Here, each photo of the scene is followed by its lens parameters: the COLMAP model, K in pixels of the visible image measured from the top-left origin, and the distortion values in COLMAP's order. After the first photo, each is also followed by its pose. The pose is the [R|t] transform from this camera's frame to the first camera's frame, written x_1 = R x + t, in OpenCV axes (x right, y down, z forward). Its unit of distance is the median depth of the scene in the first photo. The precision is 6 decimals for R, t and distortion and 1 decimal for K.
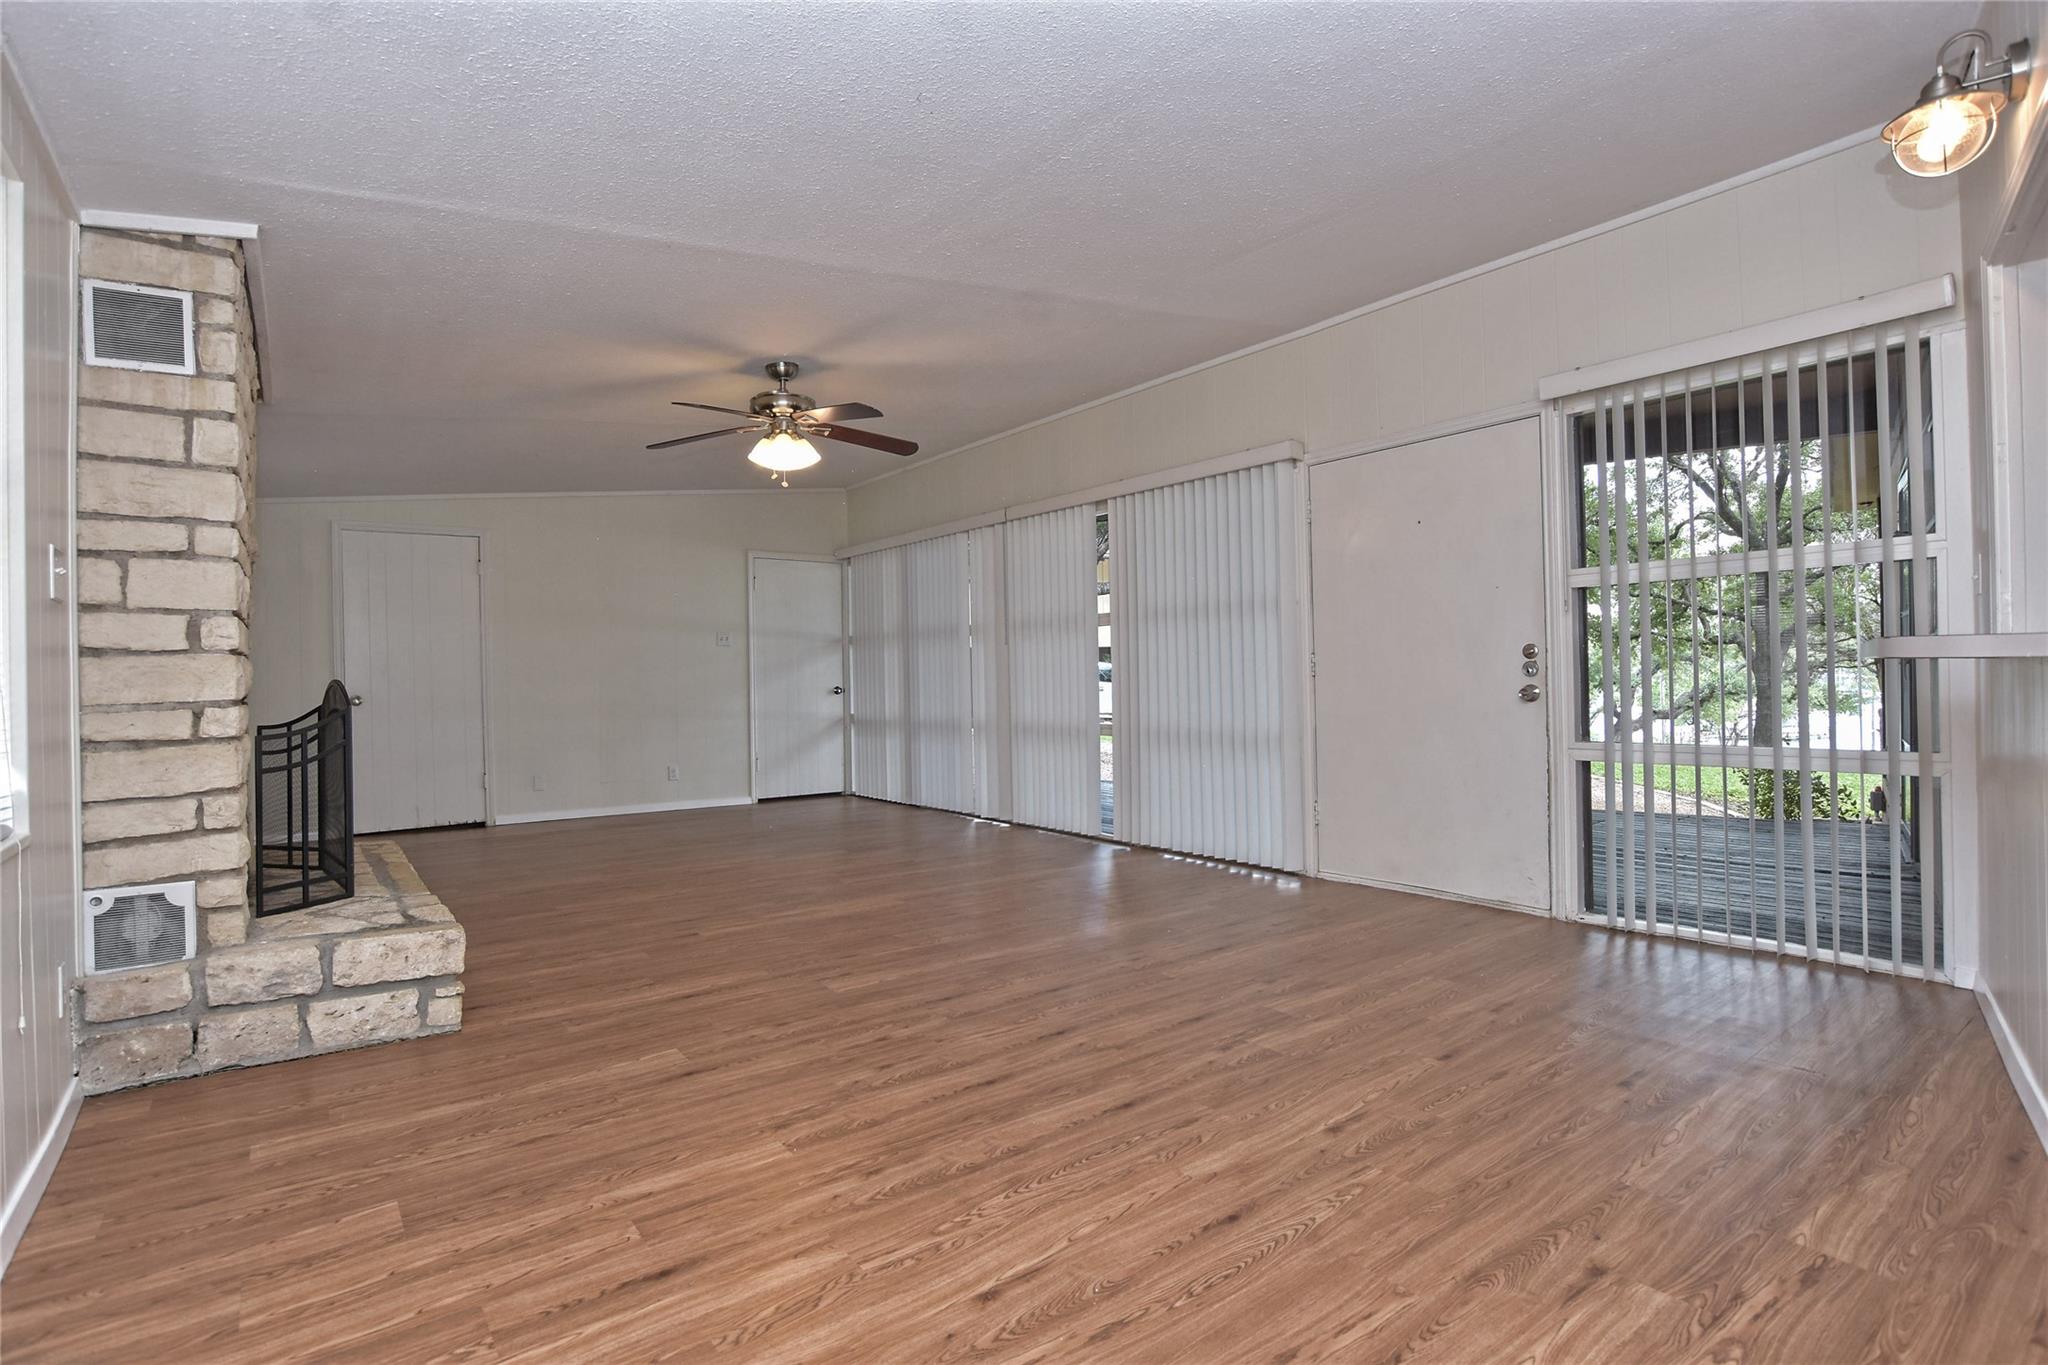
lens RADIAL K [[988.6, 0, 1024.9], [0, 988.6, 673.5], [0, 0, 1]] dist [-0.028155, 0.004009]
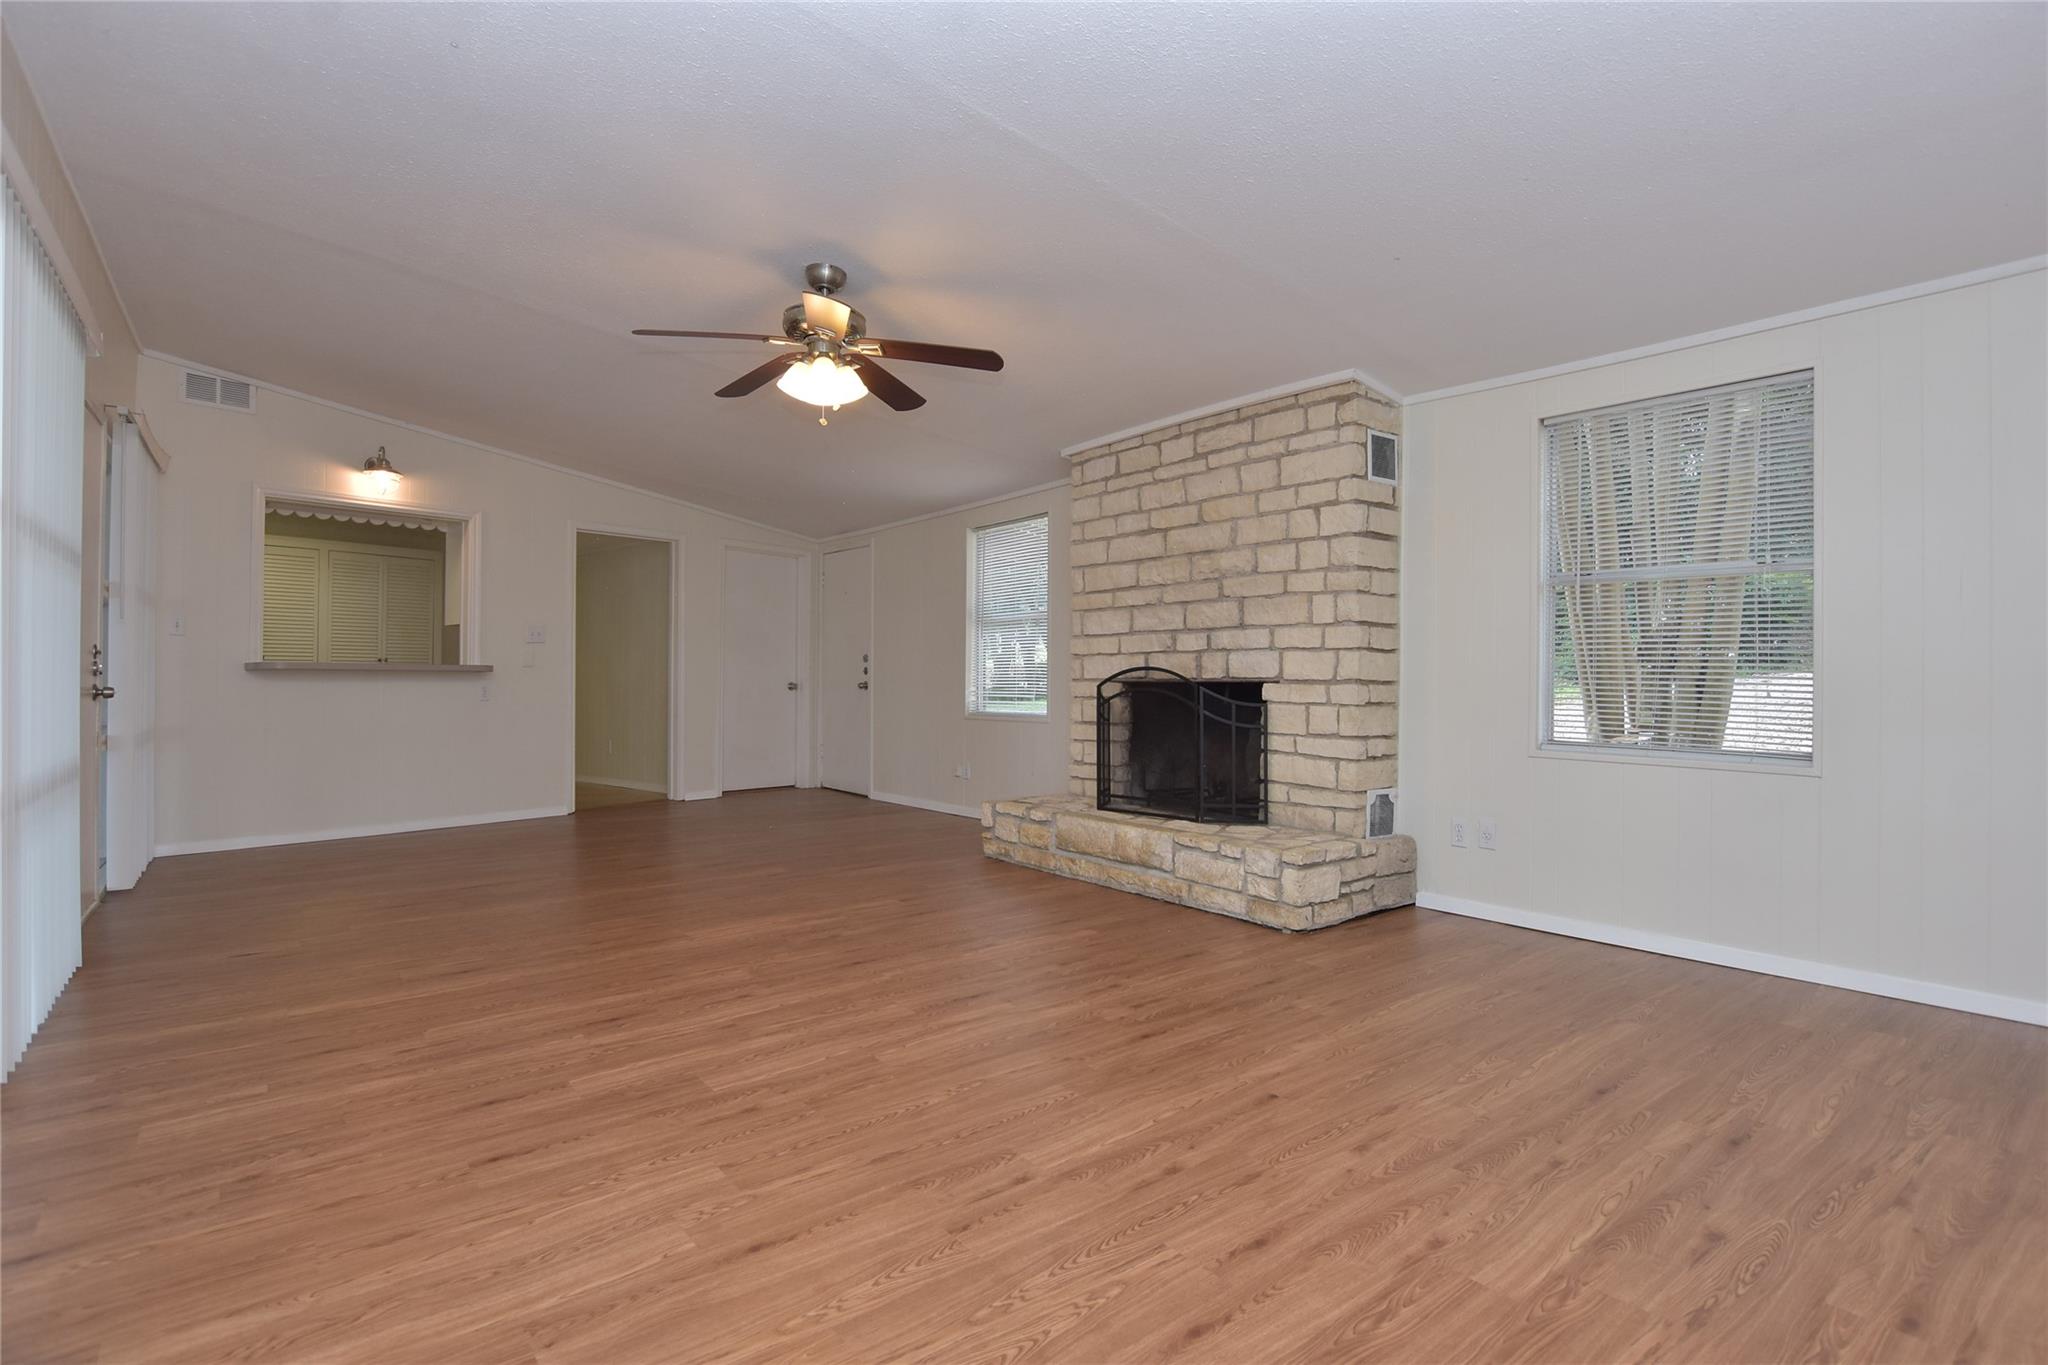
lens RADIAL K [[988.6, 0, 1024.9], [0, 988.6, 673.5], [0, 0, 1]] dist [-0.028155, 0.004009]
pose [[-0.999805, 0.013226, -0.014638, -0.635916], [0.013372, 0.999861, -0.009937, 0.033296], [0.014504, -0.010131, -0.999843, 2.911607]]
